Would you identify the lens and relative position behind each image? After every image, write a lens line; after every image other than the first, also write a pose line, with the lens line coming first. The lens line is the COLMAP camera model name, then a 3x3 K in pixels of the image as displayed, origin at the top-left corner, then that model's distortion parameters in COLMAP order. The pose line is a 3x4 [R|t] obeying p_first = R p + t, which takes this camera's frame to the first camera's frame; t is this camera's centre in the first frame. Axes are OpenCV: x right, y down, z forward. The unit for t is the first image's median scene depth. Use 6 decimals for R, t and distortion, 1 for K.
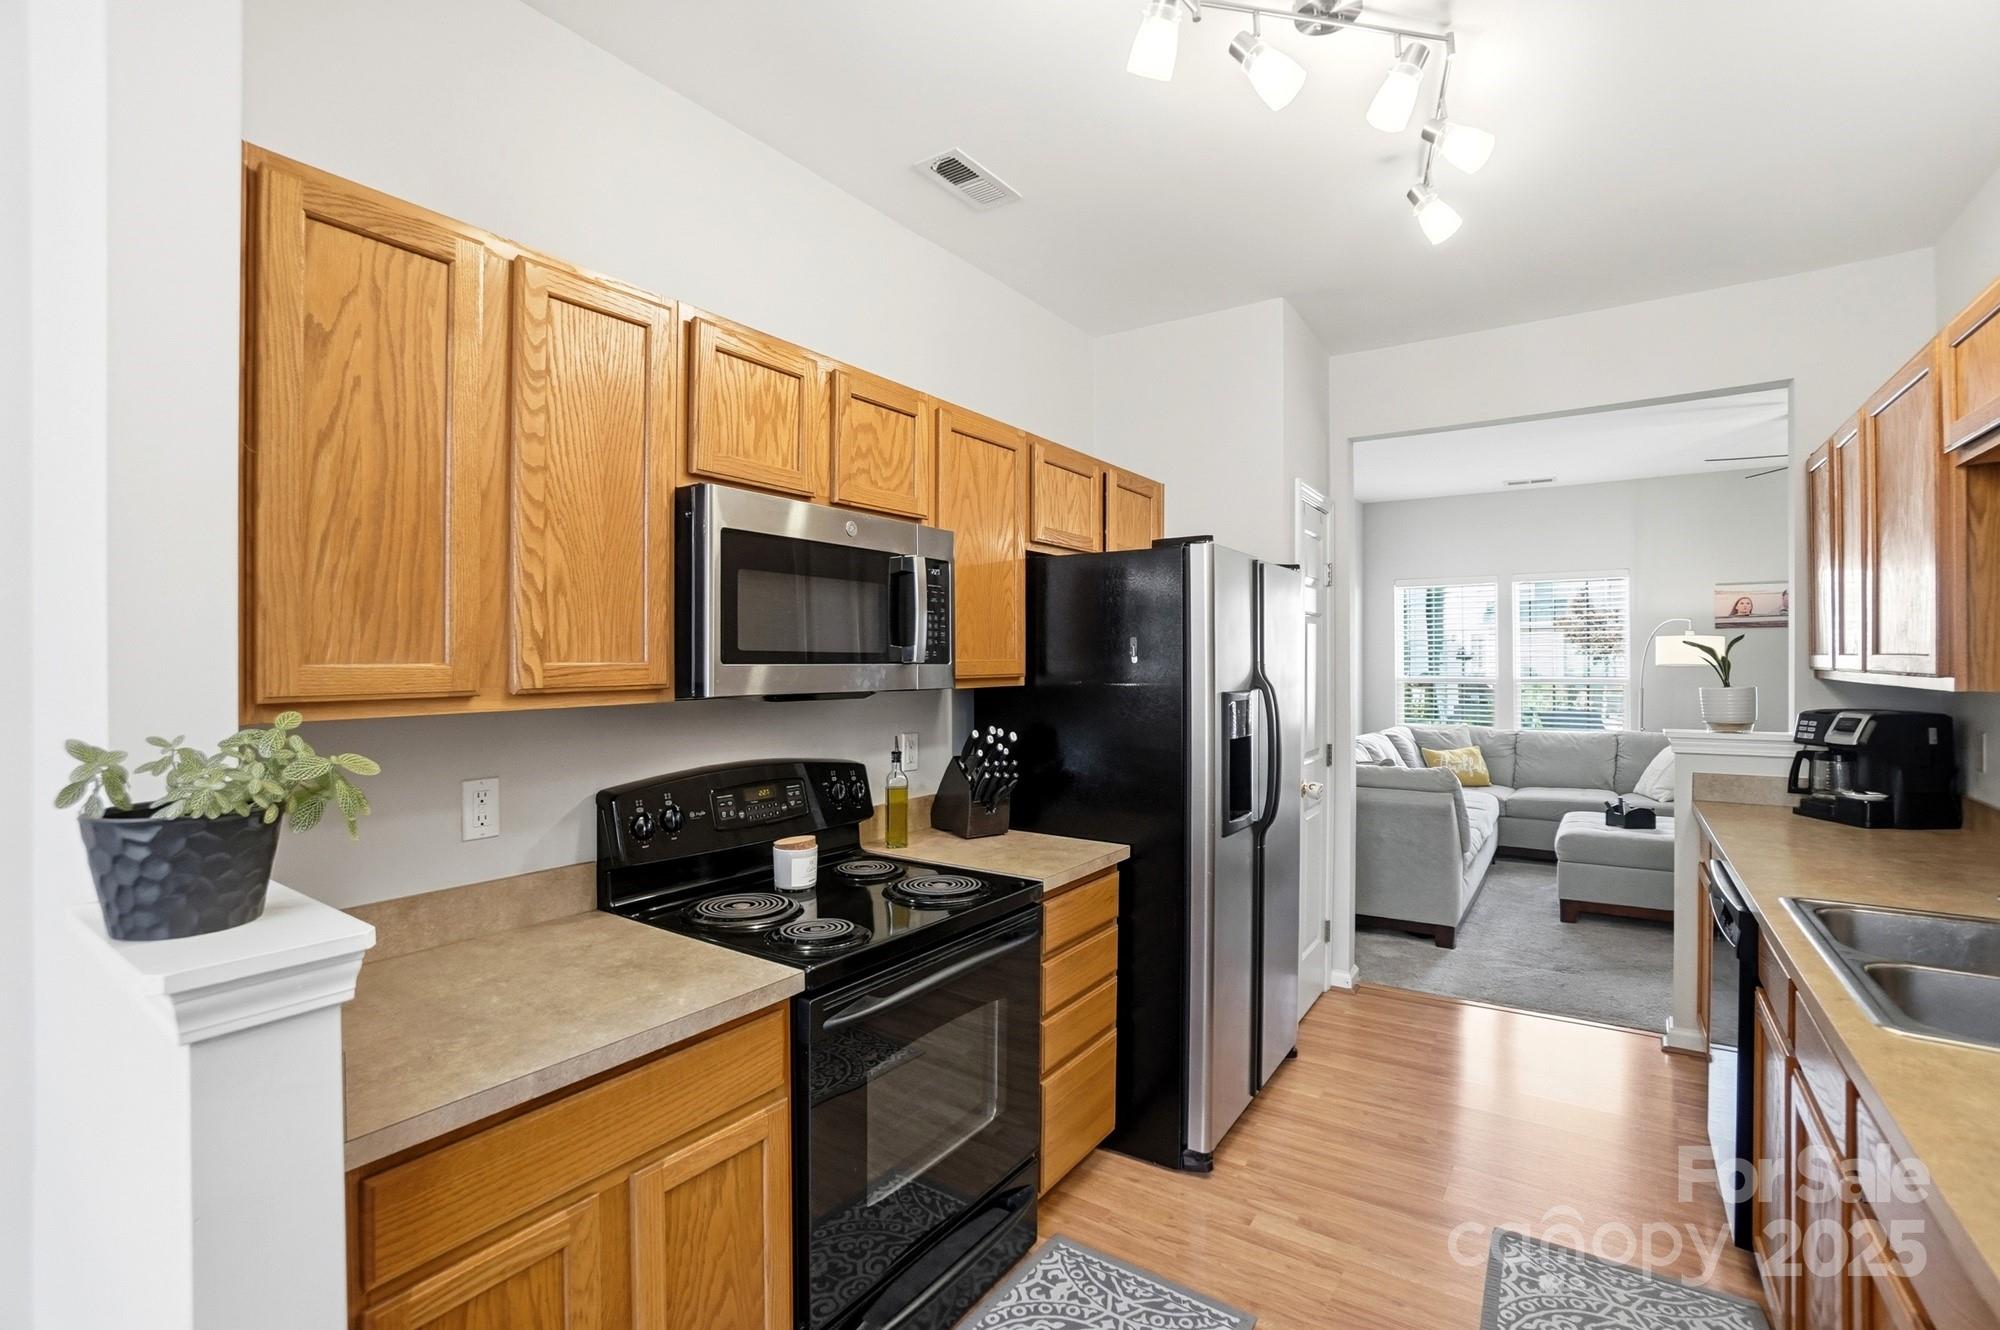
lens RADIAL K [[895.0, 0, 1001.9], [0, 895.0, 659.4], [0, 0, 1]] dist [-0.062784, 0.024181]
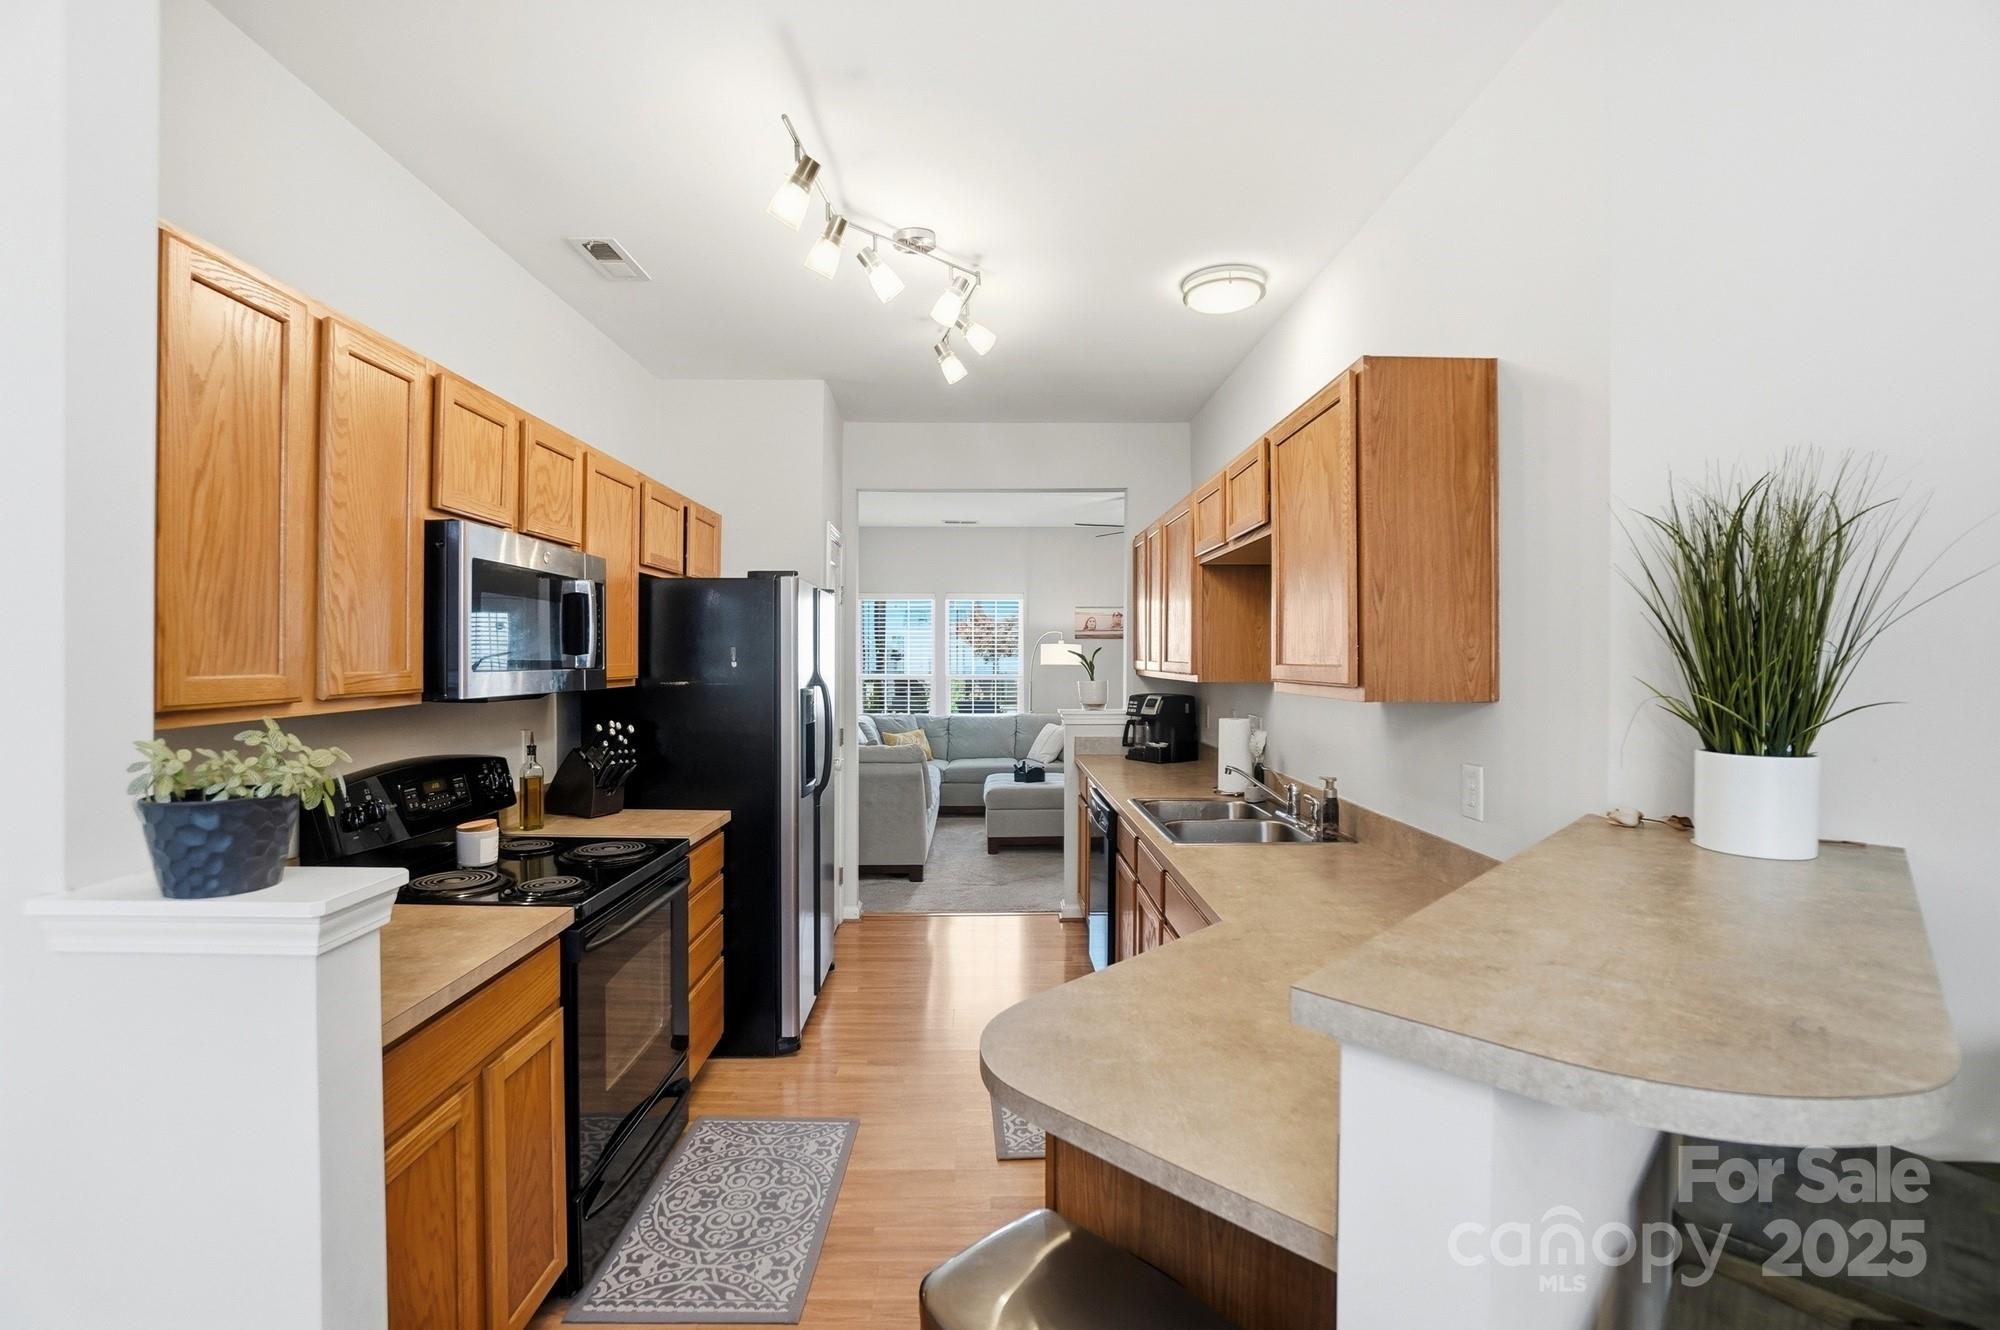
lens RADIAL K [[894.3, 0, 996.3], [0, 894.3, 664.1], [0, 0, 1]] dist [-0.062505, 0.023149]
pose [[0.814483, -0.000854, 0.580187, -0.281978], [-0.004400, 0.999961, 0.007648, -0.011413], [-0.580171, -0.008782, 0.814447, -0.247561]]
